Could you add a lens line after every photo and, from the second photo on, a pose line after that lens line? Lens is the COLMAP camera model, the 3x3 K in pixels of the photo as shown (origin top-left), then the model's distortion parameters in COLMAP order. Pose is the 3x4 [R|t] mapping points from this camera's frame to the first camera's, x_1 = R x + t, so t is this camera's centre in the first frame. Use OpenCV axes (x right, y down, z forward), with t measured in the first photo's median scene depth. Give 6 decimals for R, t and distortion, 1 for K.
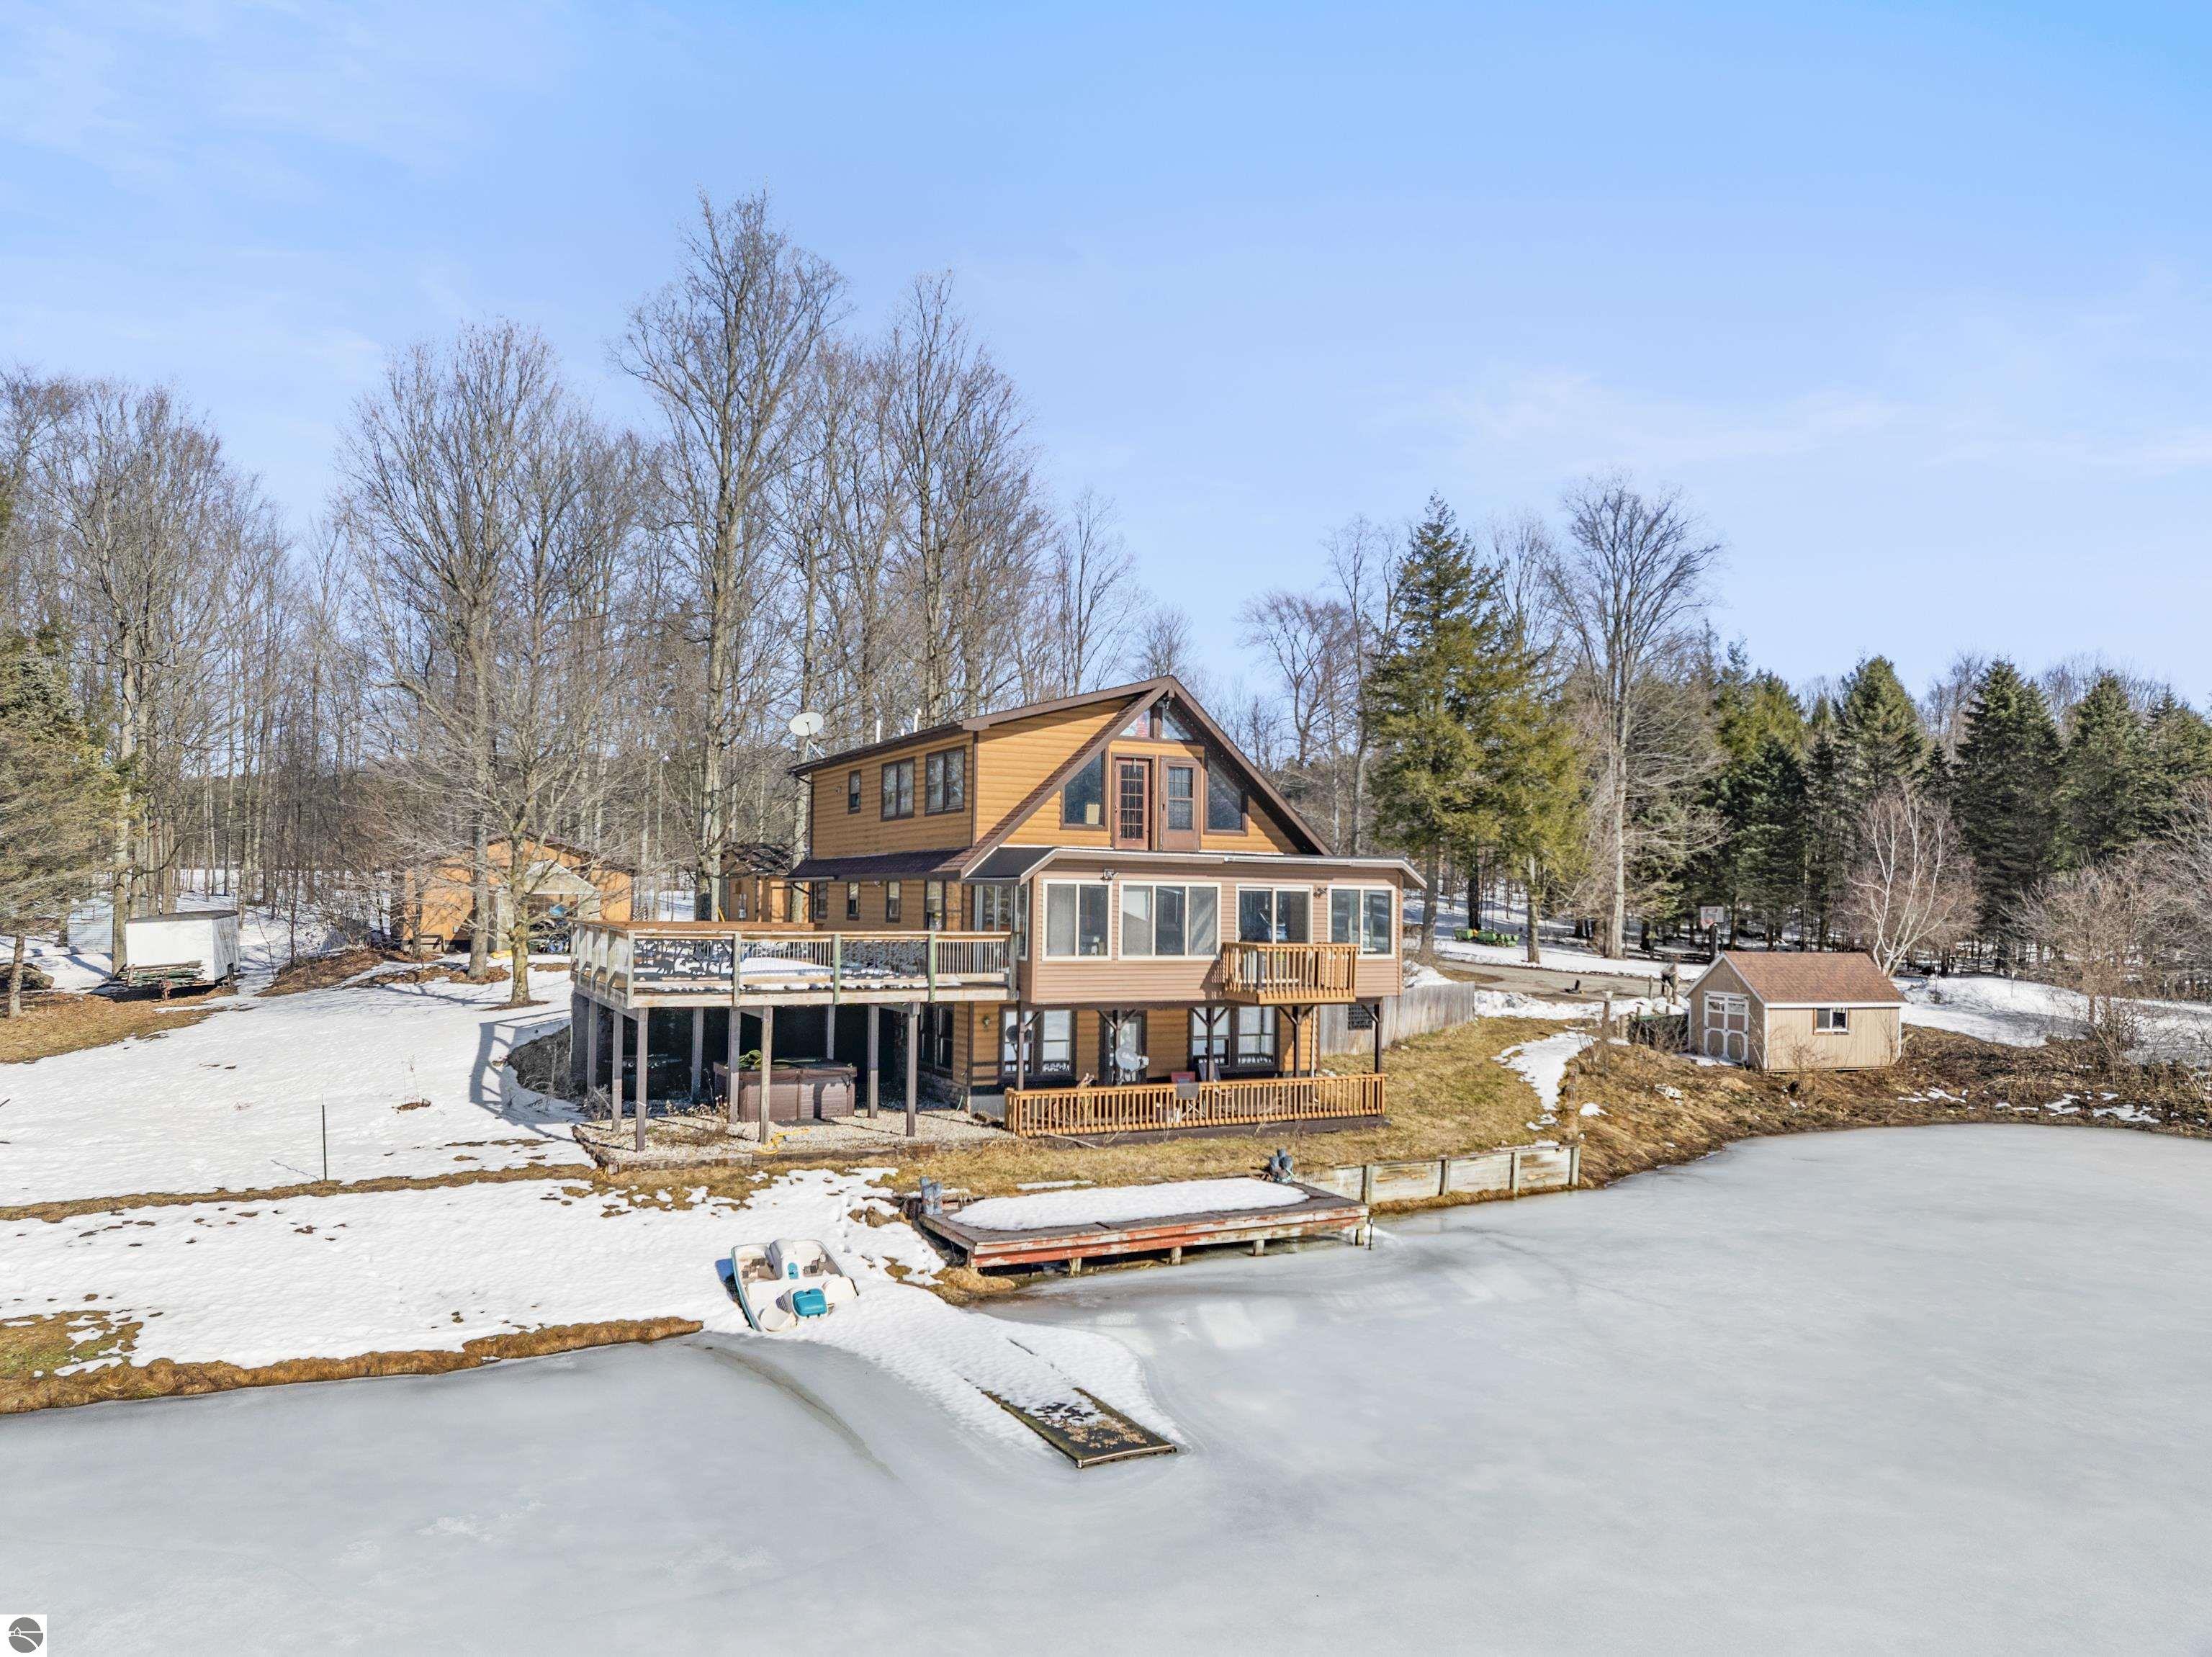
lens RADIAL K [[1558.0, 0, 1101.4], [0, 1558.0, 835.8], [0, 0, 1]] dist [-0.047095, 0.013004]
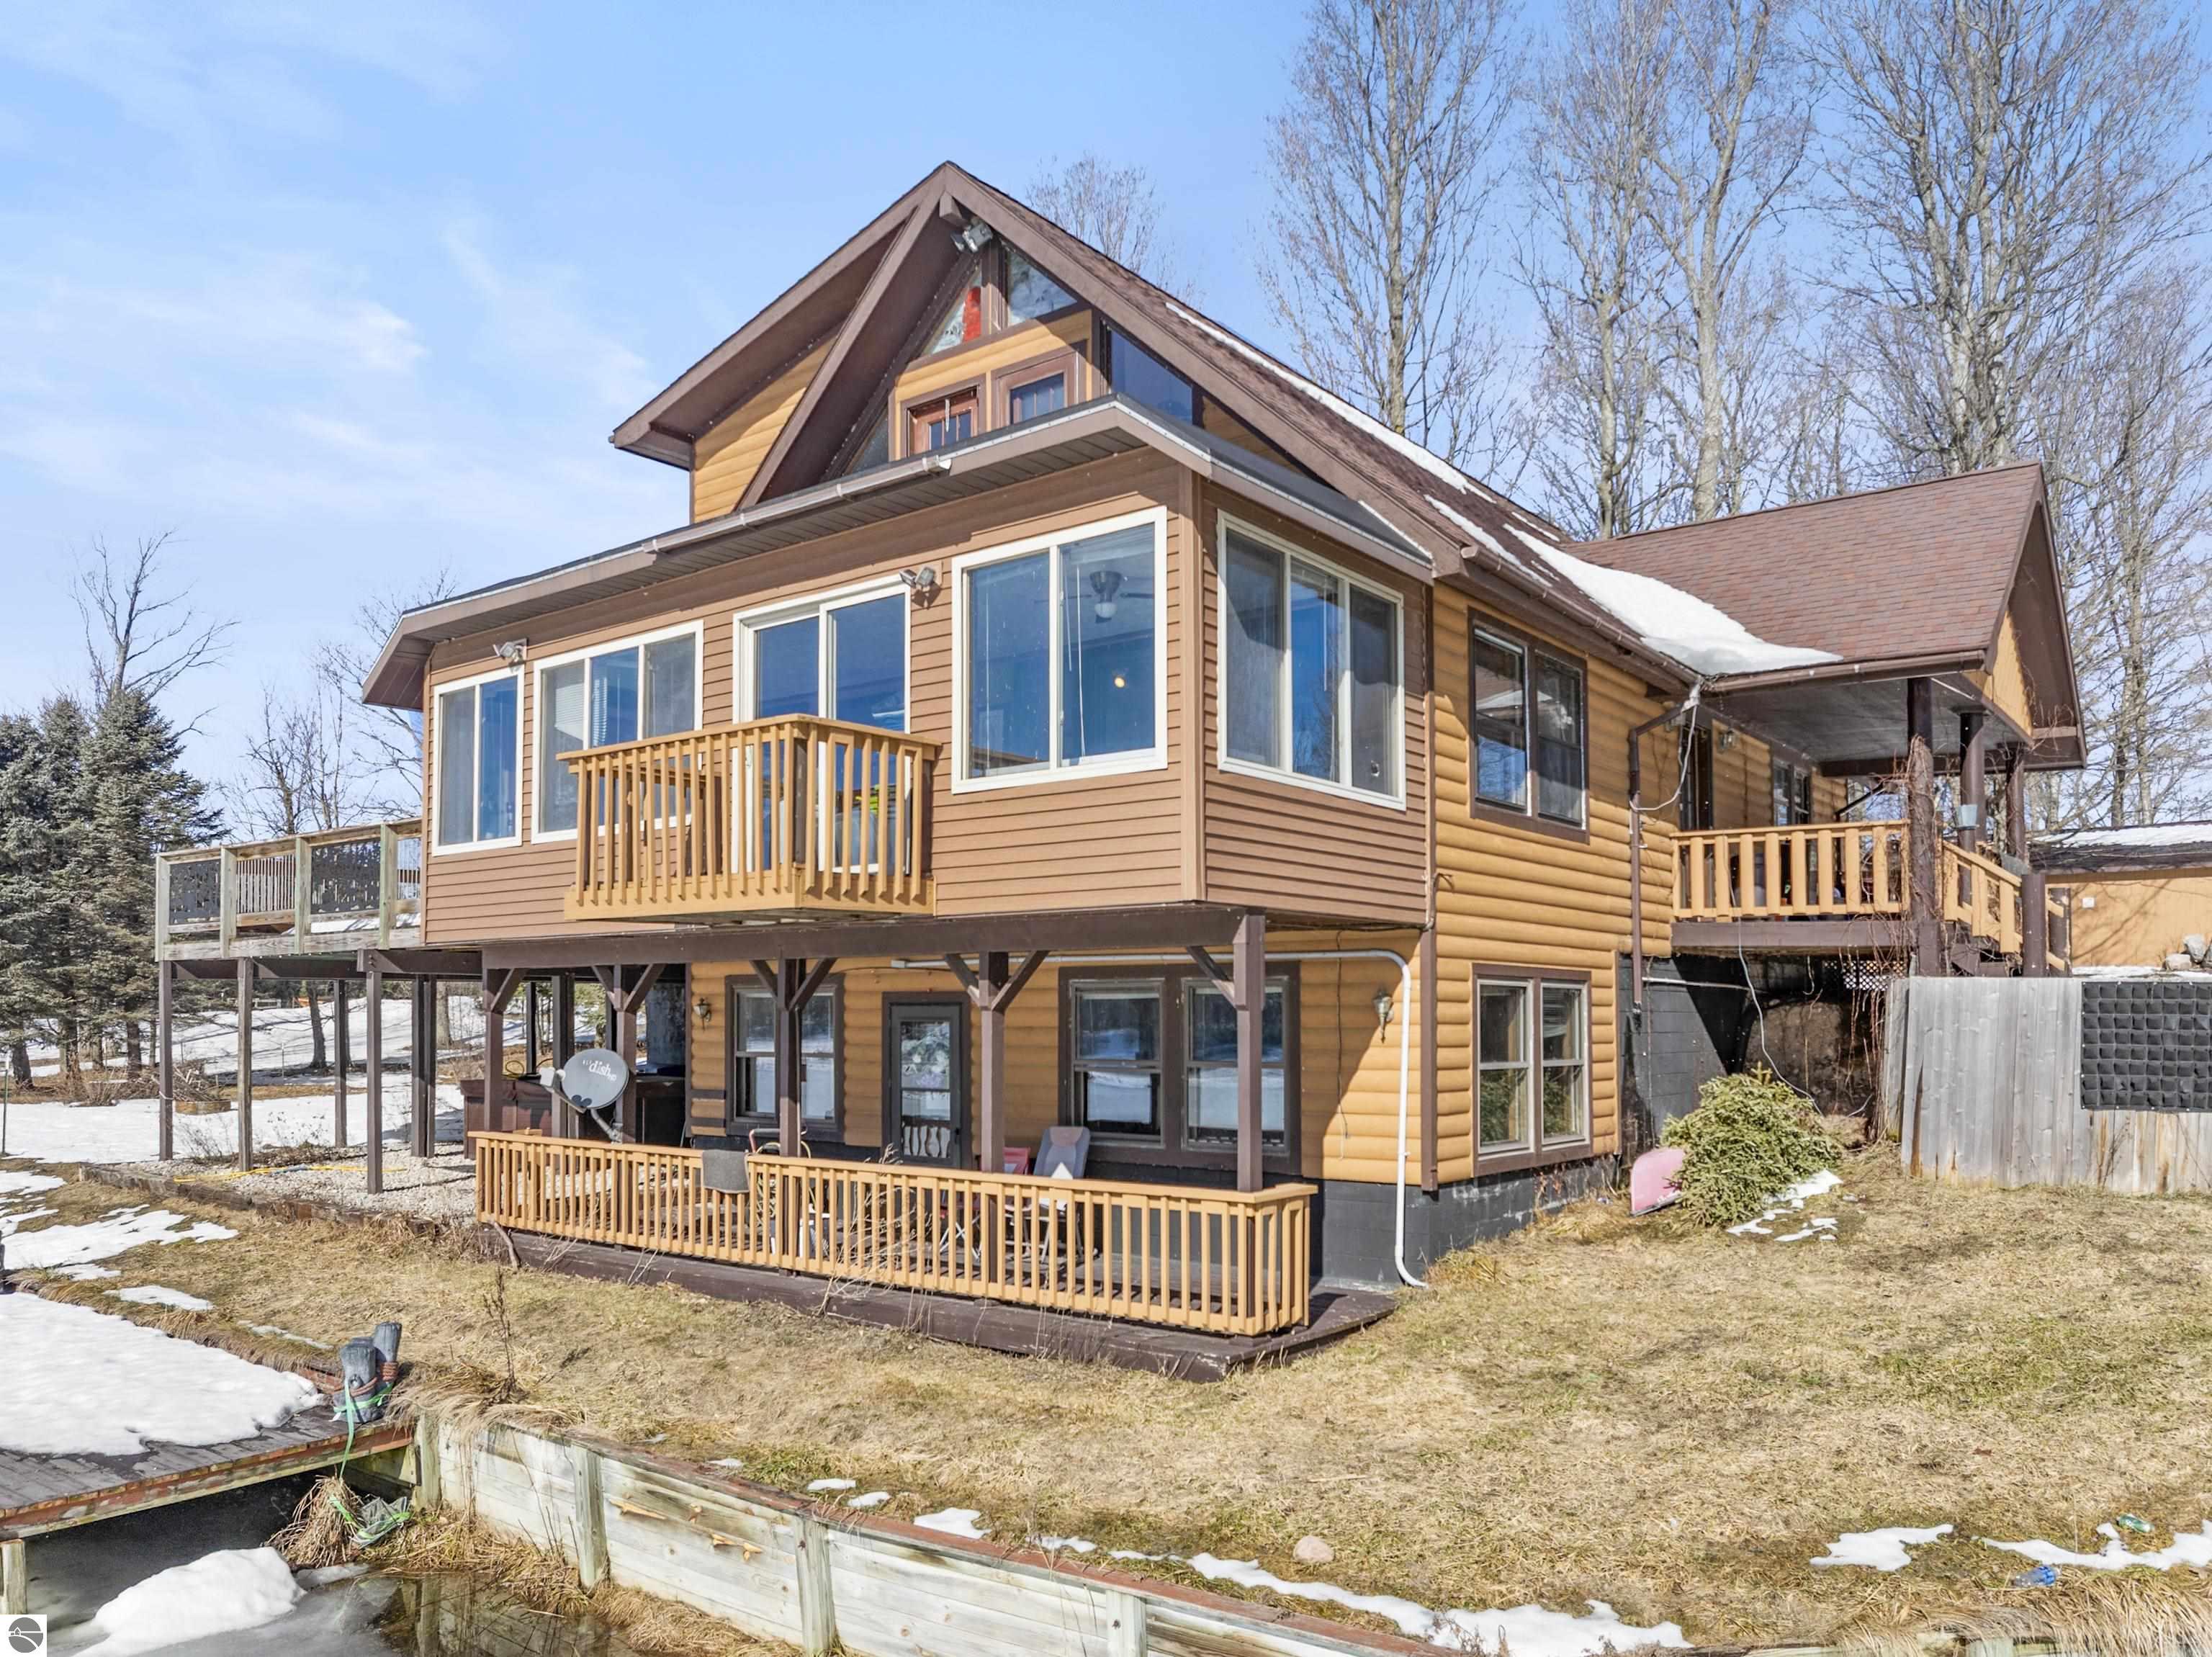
lens RADIAL K [[1558.0, 0, 1155.3], [0, 1558.0, 1007.0], [0, 0, 1]] dist [-0.047095, 0.013004]
pose [[0.430263, -0.028411, -0.902256, 0.461957], [0.043370, 0.999001, -0.010776, 0.134195], [0.901661, -0.034494, 0.431065, 0.945257]]
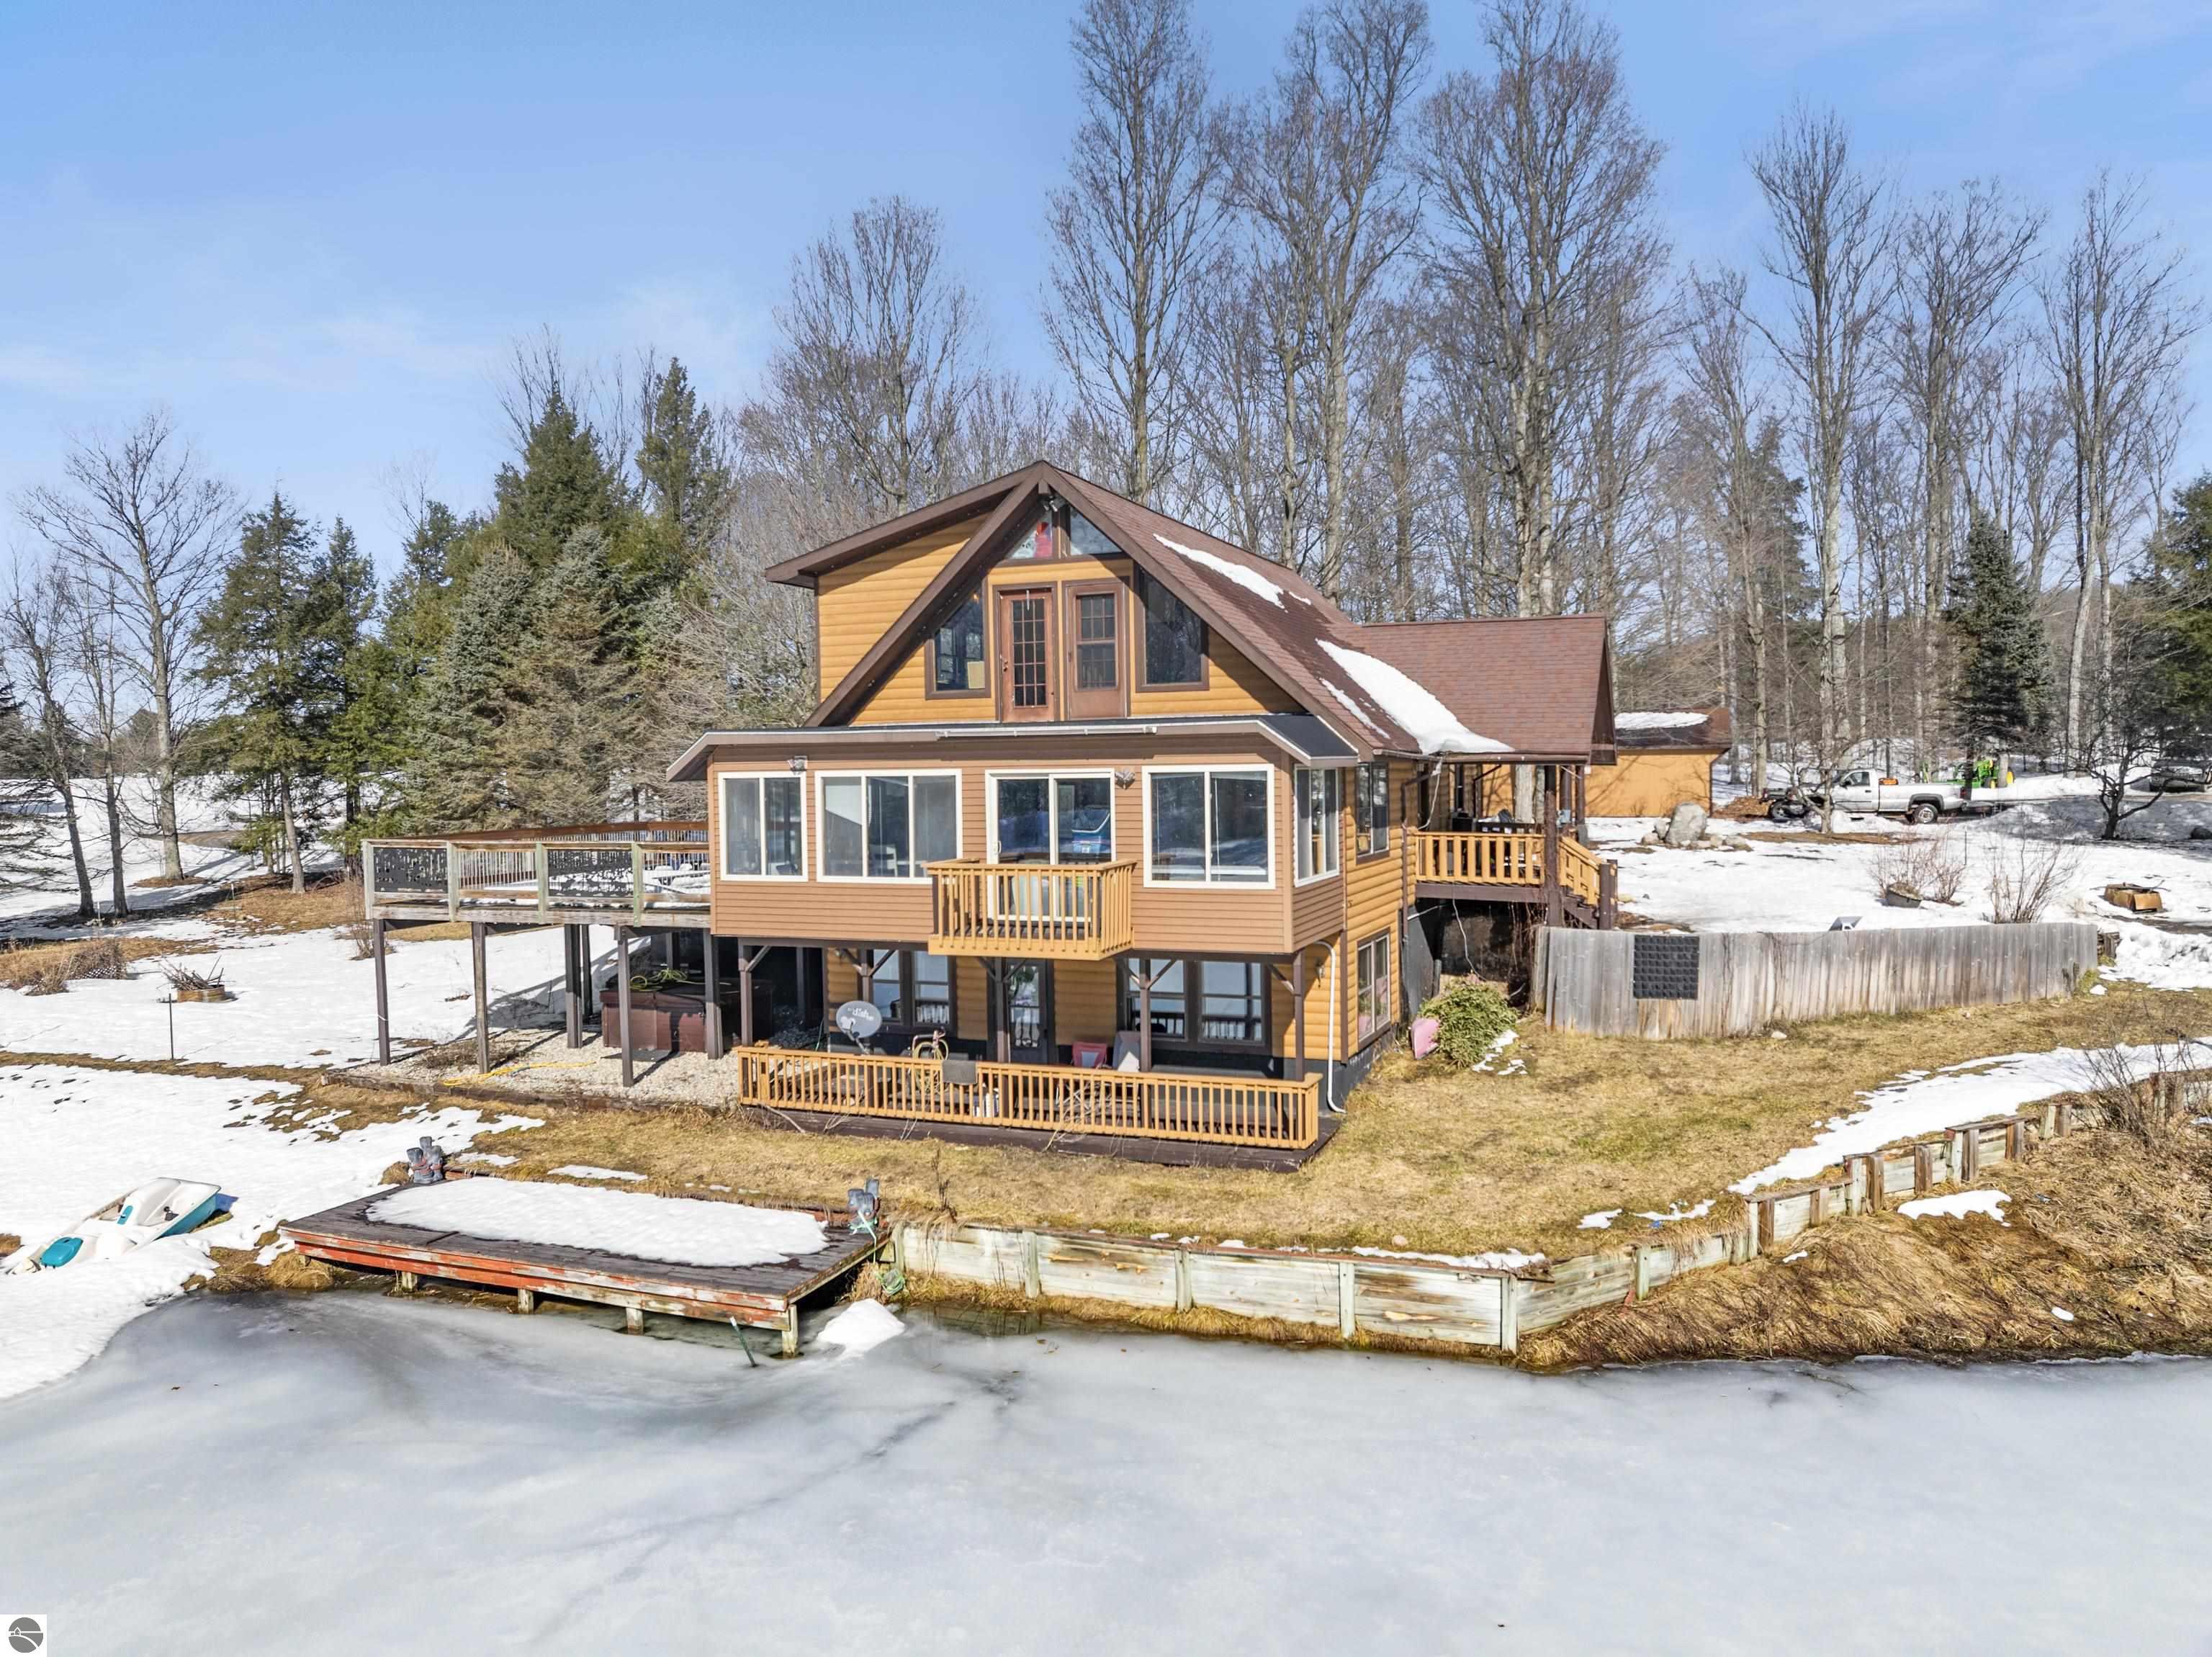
lens RADIAL K [[1558.0, 0, 1111.2], [0, 1558.0, 830.7], [0, 0, 1]] dist [-0.047095, 0.013004]
pose [[0.662912, 0.008617, -0.748647, 0.624031], [0.052741, 0.996912, 0.058176, 0.021074], [0.746837, -0.078050, 0.660411, 0.612107]]
